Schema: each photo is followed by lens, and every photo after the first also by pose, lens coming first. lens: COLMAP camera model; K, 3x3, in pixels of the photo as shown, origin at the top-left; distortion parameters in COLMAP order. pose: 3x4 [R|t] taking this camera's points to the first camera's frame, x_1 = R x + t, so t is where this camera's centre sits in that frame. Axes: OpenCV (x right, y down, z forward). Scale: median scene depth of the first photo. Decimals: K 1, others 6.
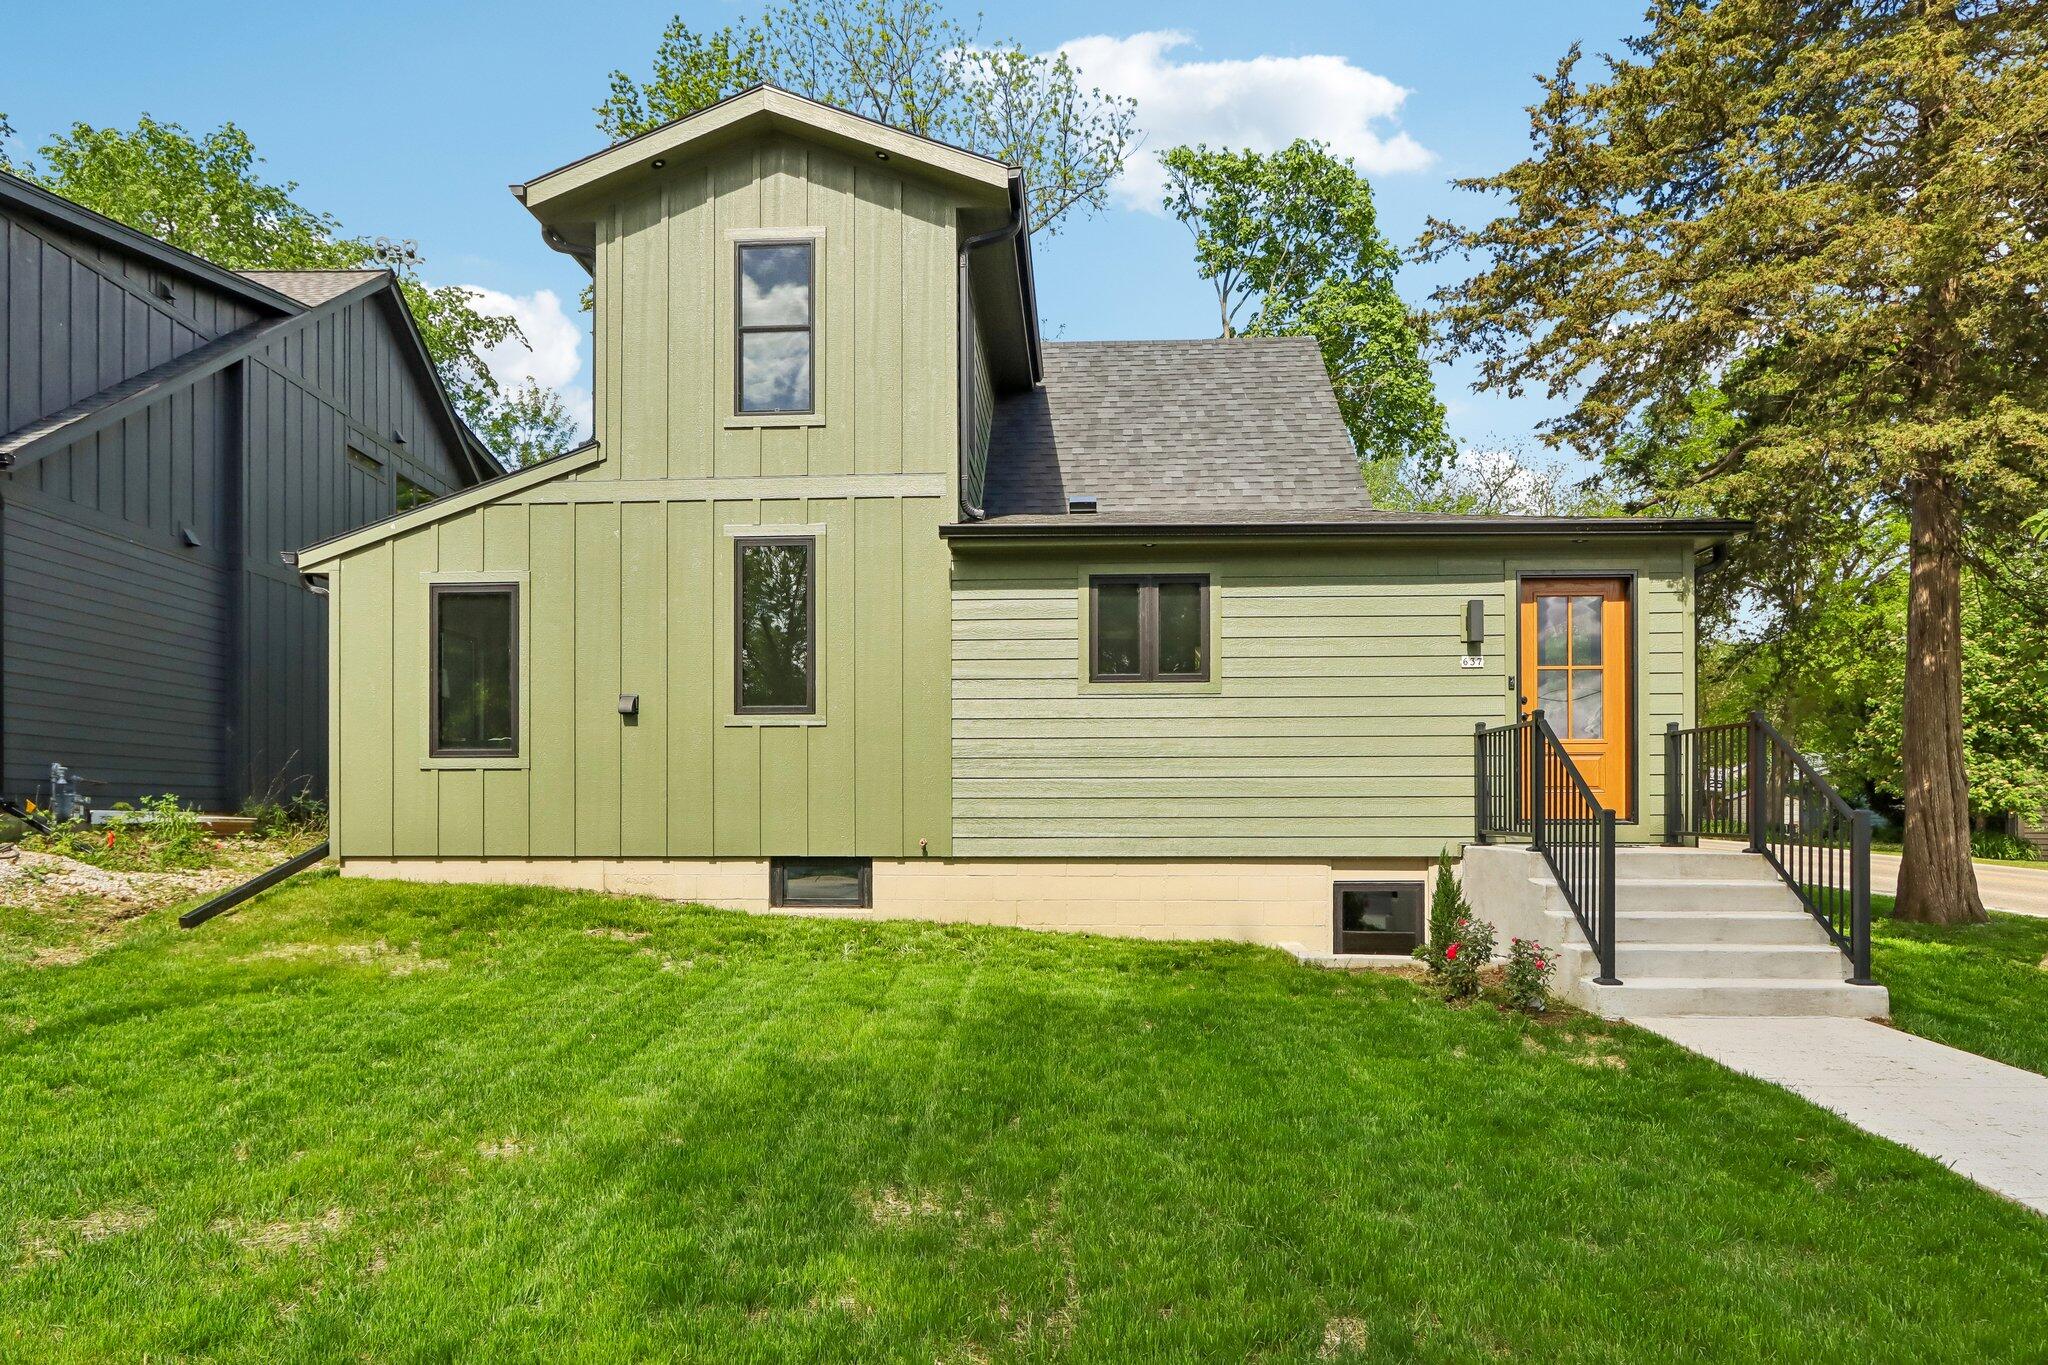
lens RADIAL K [[1255.7, 0, 1023.8], [0, 1255.7, 816.0], [0, 0, 1]] dist [-0.006192, 0.000066]
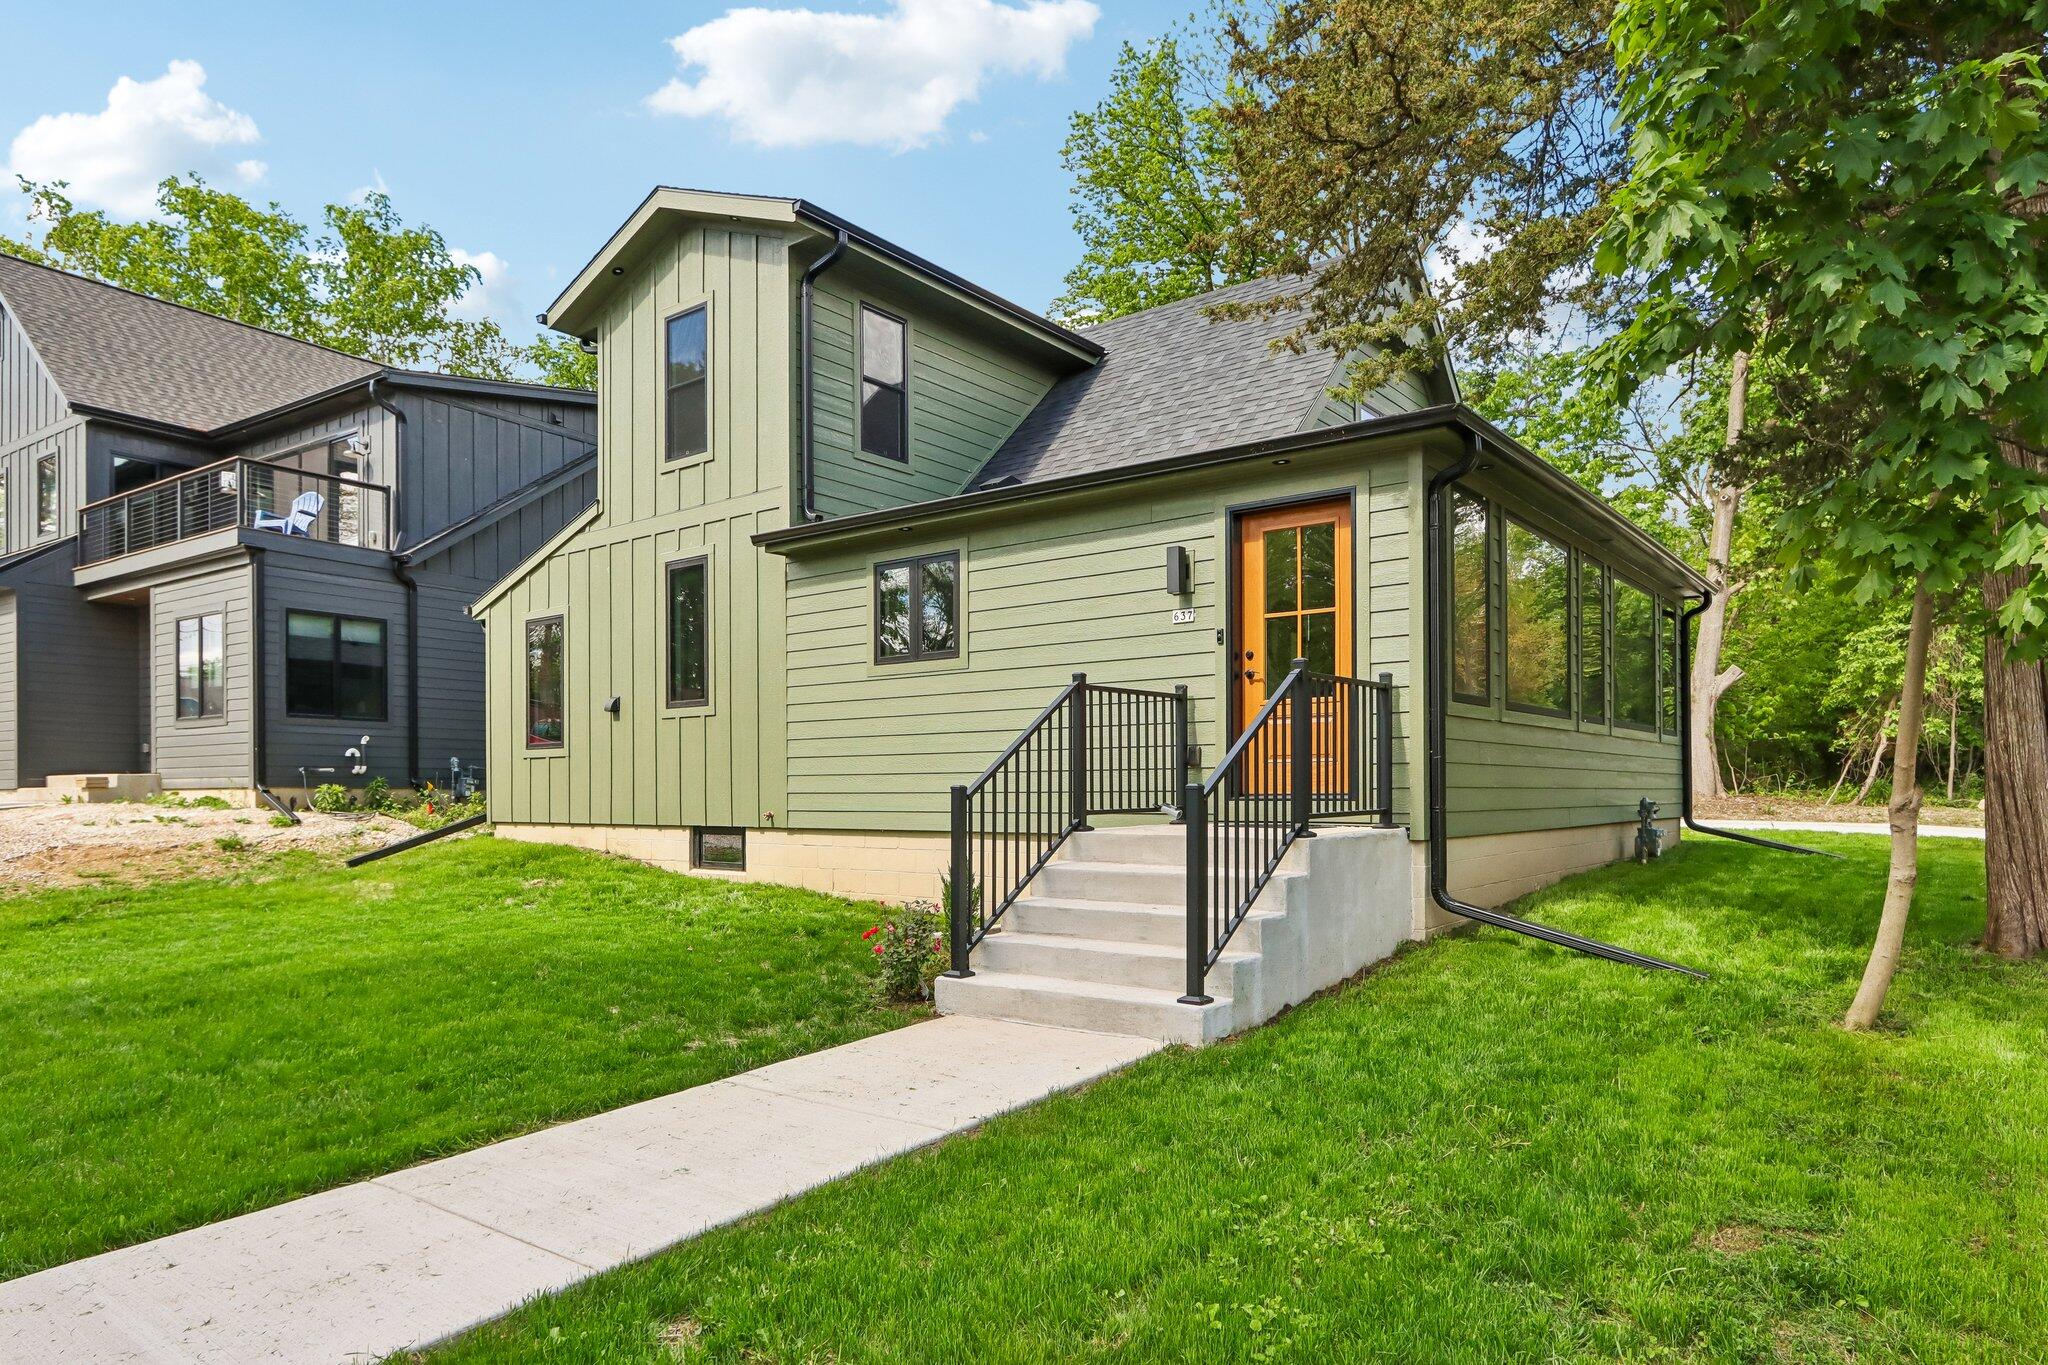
lens RADIAL K [[1244.4, 0, 1024.3], [0, 1244.4, 793.7], [0, 0, 1]] dist [0.000982, 0.000039]
pose [[0.822016, -0.002018, -0.569461, 0.740719], [0.005227, 0.999978, 0.004002, -0.001305], [0.569440, -0.006267, 0.822009, 0.205665]]
